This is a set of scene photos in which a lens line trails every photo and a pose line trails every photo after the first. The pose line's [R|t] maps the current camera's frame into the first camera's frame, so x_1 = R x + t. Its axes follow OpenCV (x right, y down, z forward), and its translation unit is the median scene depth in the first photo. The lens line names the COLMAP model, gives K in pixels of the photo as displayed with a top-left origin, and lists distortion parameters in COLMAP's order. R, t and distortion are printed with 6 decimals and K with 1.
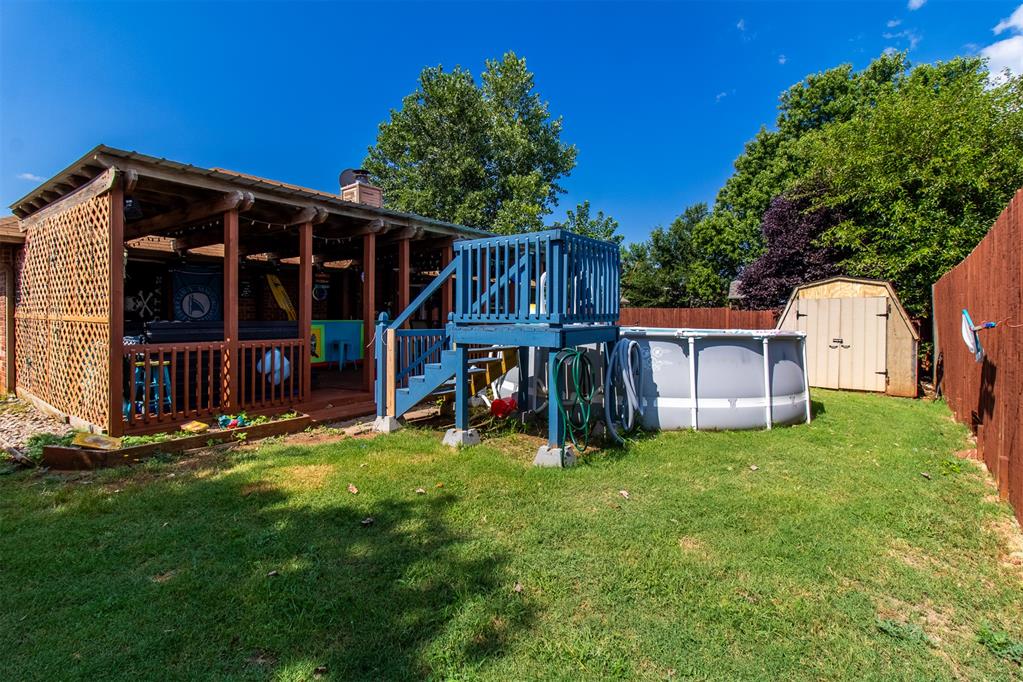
lens RADIAL K [[481.2, 0, 511.6], [0, 481.2, 308.2], [0, 0, 1]] dist [0.001227, 0.000247]
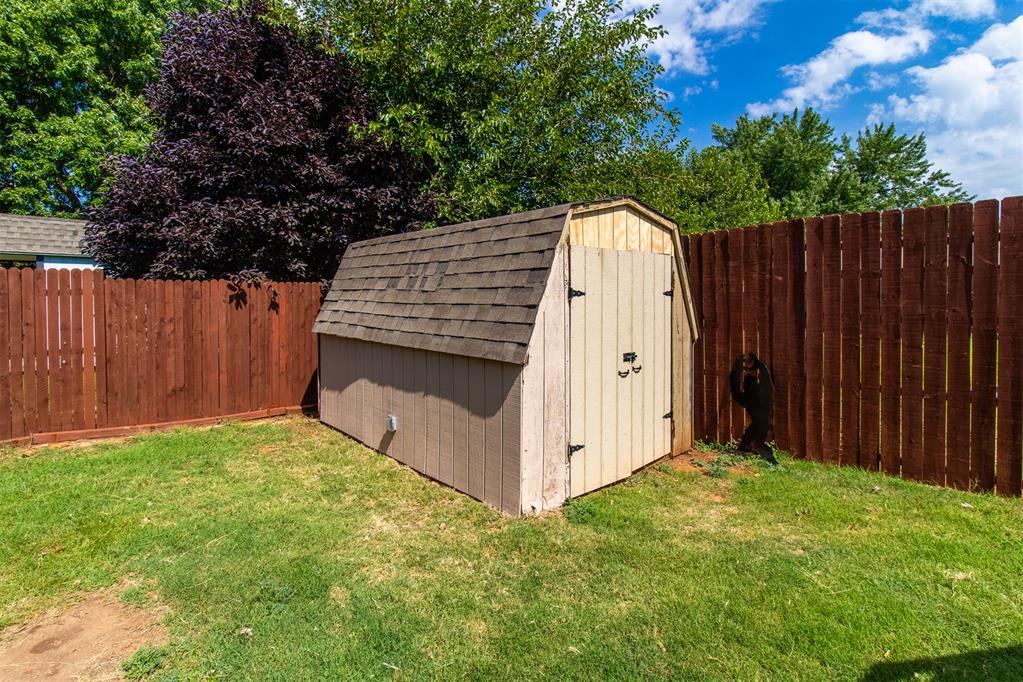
lens RADIAL K [[481.2, 0, 511.6], [0, 481.2, 308.2], [0, 0, 1]] dist [0.001227, 0.000247]
pose [[0.134034, -0.019761, 0.990780, 0.269928], [-0.006356, 0.999763, 0.020800, 0.019479], [-0.990956, -0.009085, 0.133876, 1.046427]]
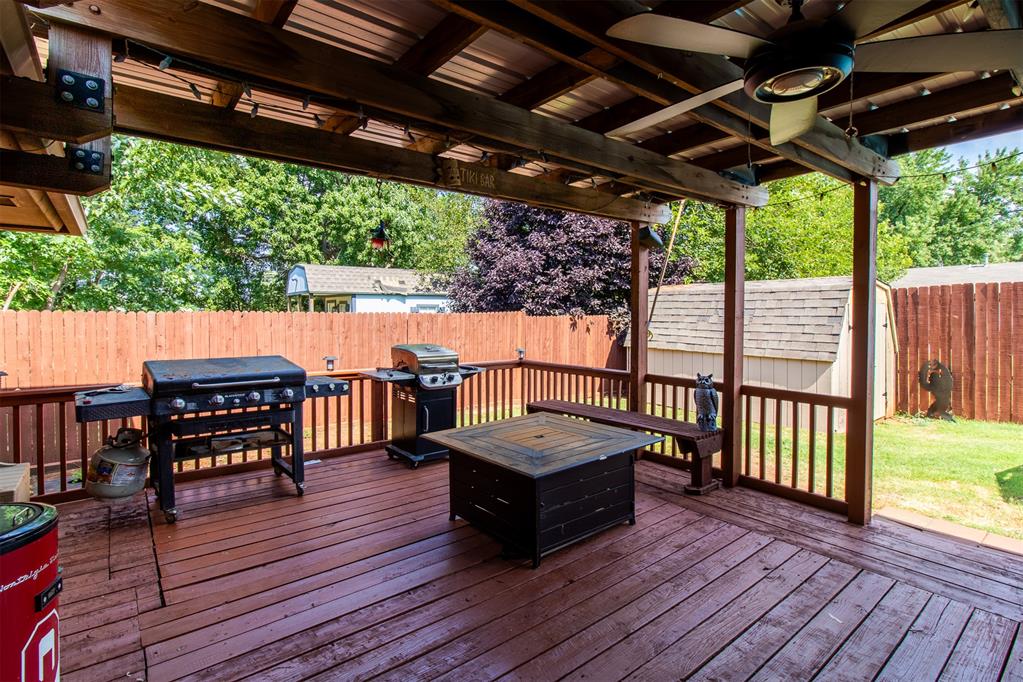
lens RADIAL K [[484.8, 0, 472.8], [0, 484.8, 326.1], [0, 0, 1]] dist [-0.001467, -0.000002]
pose [[0.294167, -0.027541, 0.955357, -0.241801], [-0.000572, 0.999579, 0.028992, -0.008331], [-0.955754, -0.009075, 0.294028, 1.384210]]
